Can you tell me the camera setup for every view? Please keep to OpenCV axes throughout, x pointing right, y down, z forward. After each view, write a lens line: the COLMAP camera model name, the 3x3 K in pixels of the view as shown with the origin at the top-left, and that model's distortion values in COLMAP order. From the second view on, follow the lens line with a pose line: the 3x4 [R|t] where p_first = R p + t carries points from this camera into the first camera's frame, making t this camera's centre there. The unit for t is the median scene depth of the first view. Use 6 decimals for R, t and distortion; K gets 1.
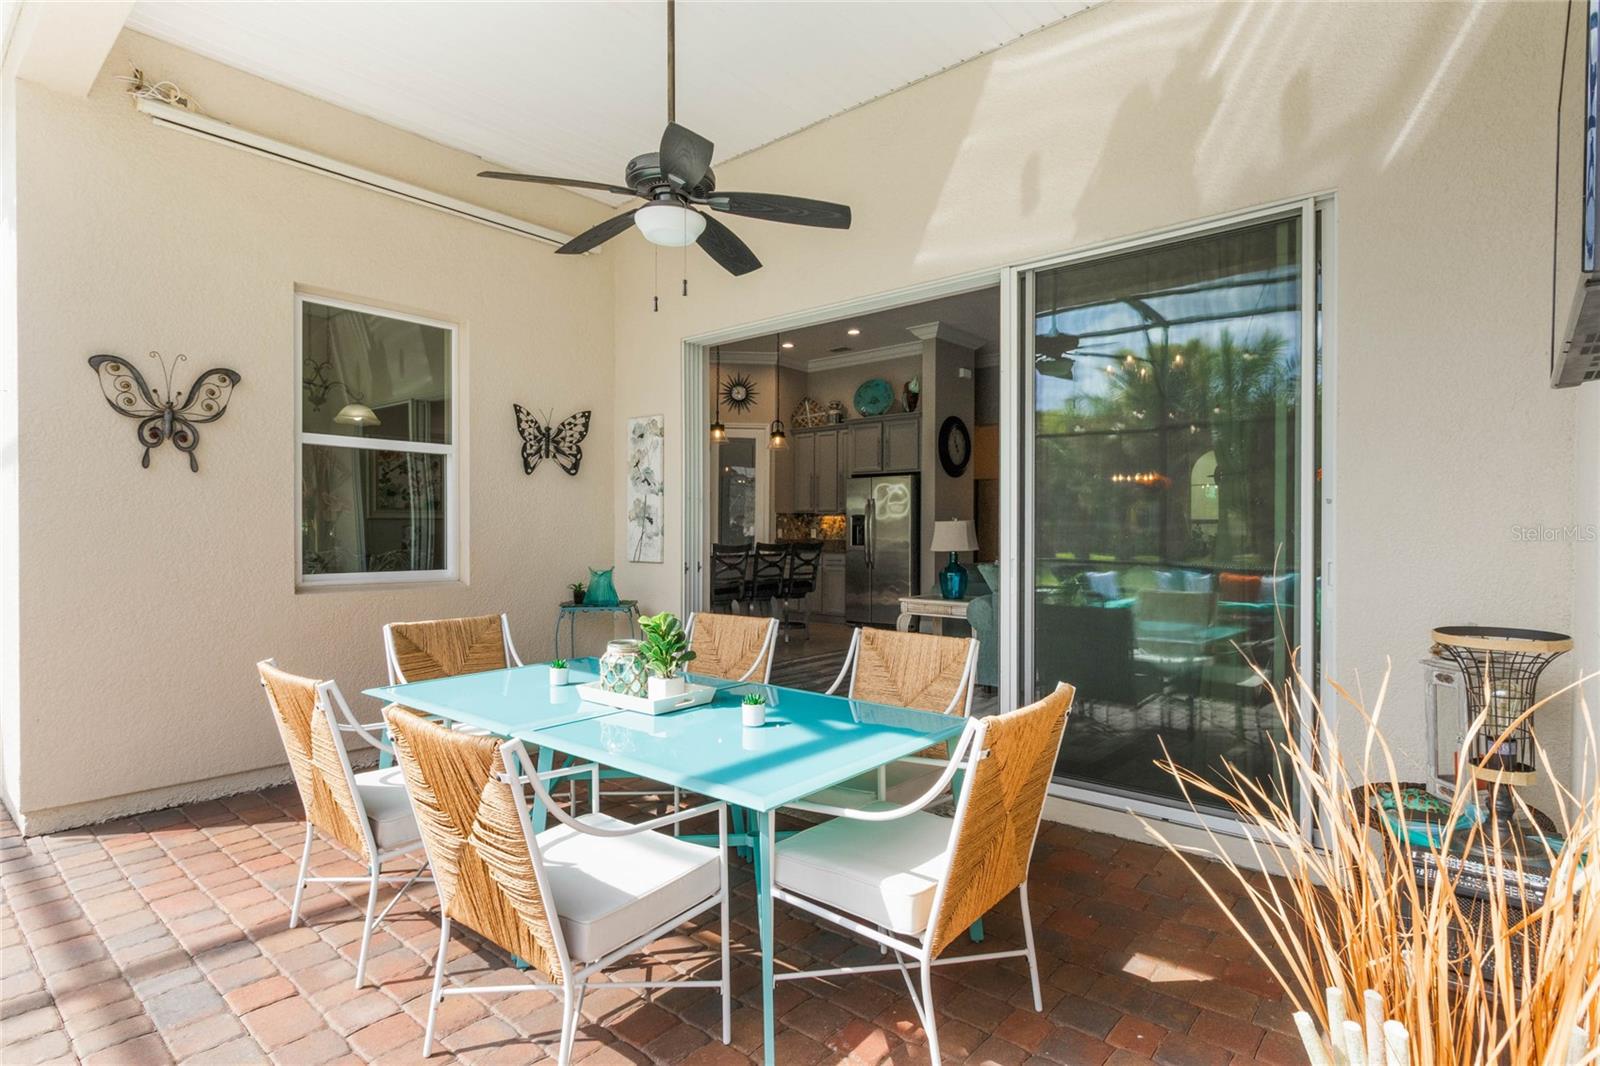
lens RADIAL K [[813.4, 0, 847.5], [0, 813.4, 523.4], [0, 0, 1]] dist [-0.007129, 0.005754]
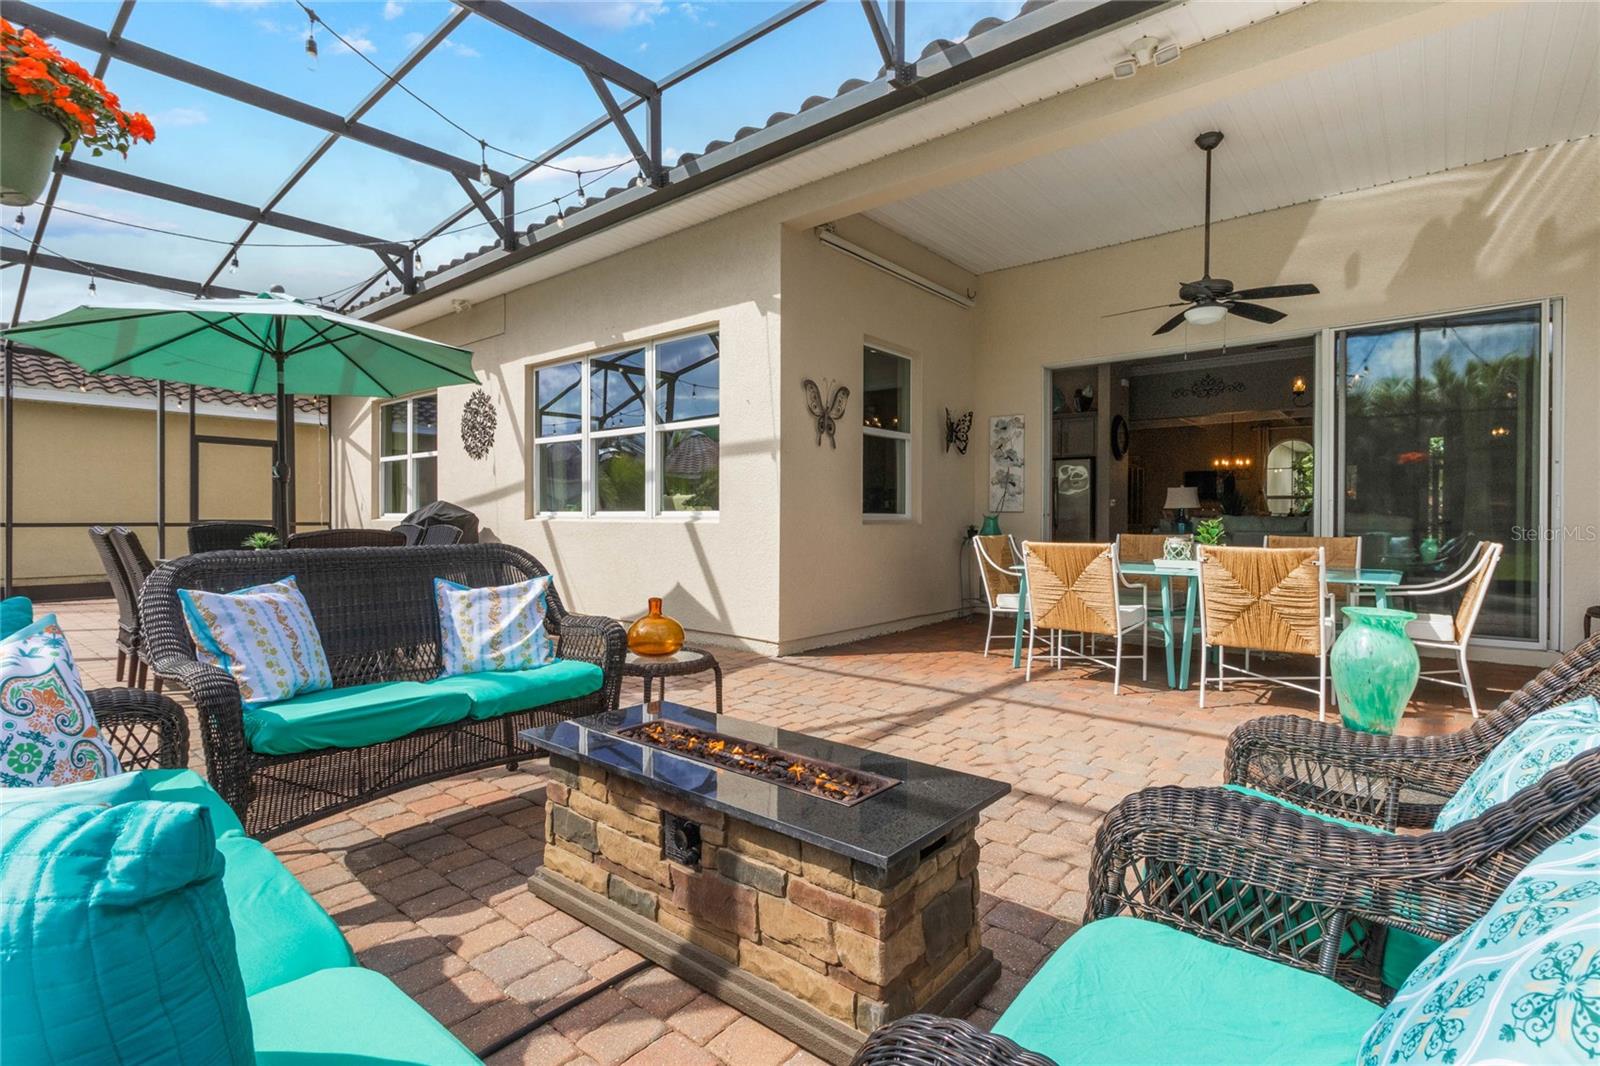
lens RADIAL K [[734.1, 0, 803.1], [0, 734.1, 519.6], [0, 0, 1]] dist [-0.000943, -0.000110]
pose [[0.999490, -0.000609, -0.031918, -0.614167], [0.000902, 0.999957, 0.009176, 0.051250], [0.031911, -0.009200, 0.999448, -0.391048]]
